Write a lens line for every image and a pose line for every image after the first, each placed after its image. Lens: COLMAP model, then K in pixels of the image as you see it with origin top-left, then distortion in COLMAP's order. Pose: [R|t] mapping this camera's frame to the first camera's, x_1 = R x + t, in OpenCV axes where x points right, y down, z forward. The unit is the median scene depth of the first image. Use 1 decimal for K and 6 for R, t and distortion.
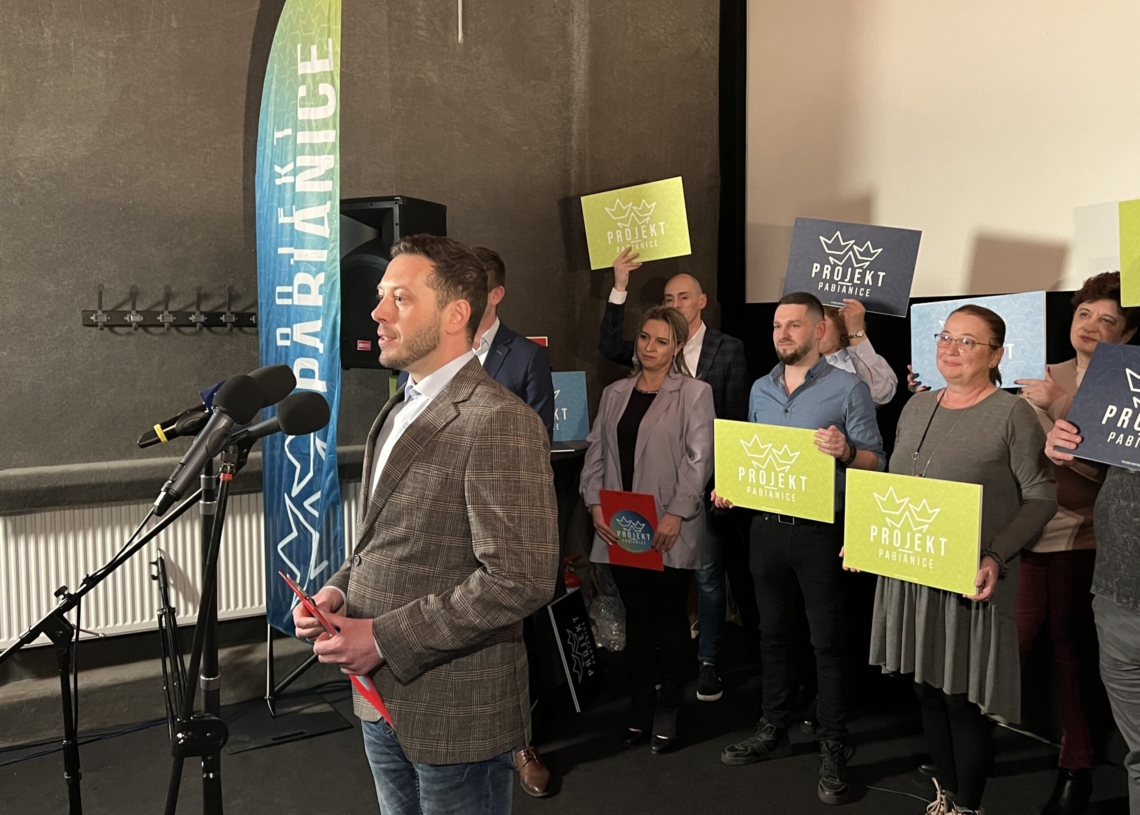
lens RADIAL K [[1040.6, 0, 585.4], [0, 1040.6, 410.8], [0, 0, 1]] dist [0.054958, -0.006192]
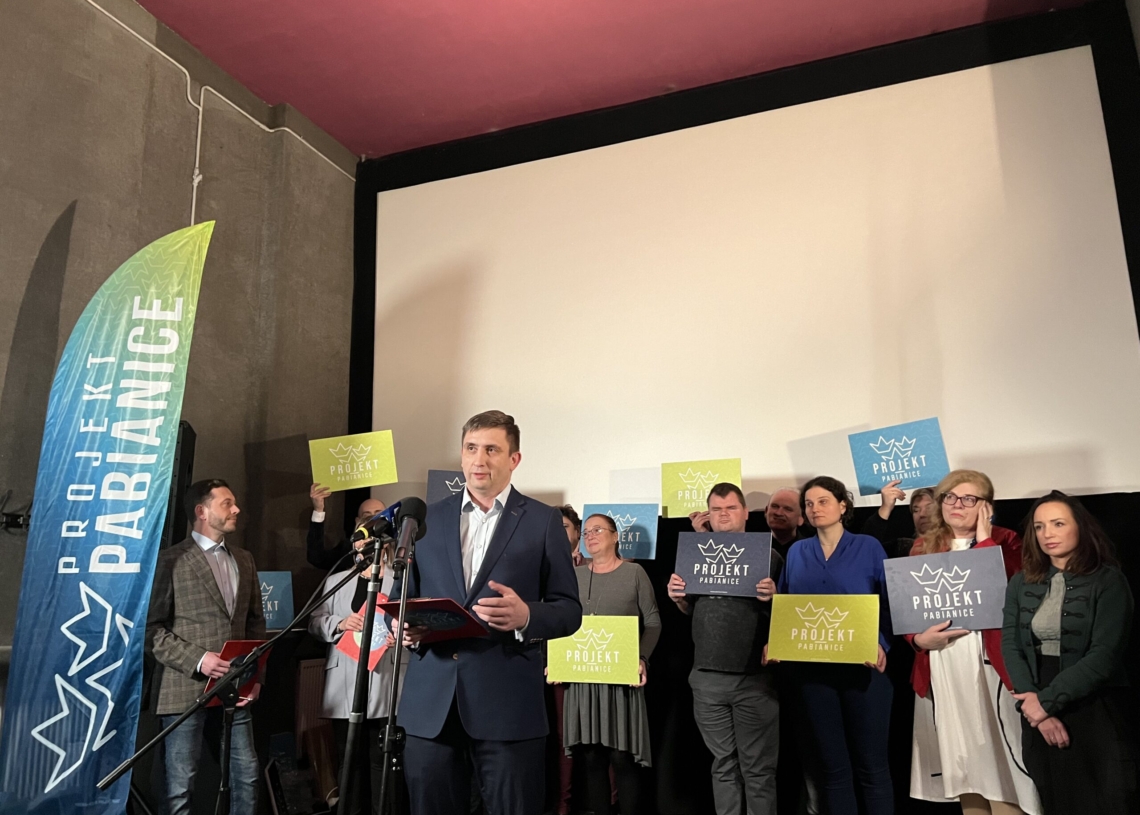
lens RADIAL K [[857.3, 0, 590.4], [0, 857.3, 405.2], [0, 0, 1]] dist [-0.000761, 0.001083]
pose [[0.778396, 0.129702, 0.614229, -0.484826], [0.061158, 0.958103, -0.279819, 0.104308], [-0.624788, 0.255375, 0.737851, -0.073678]]
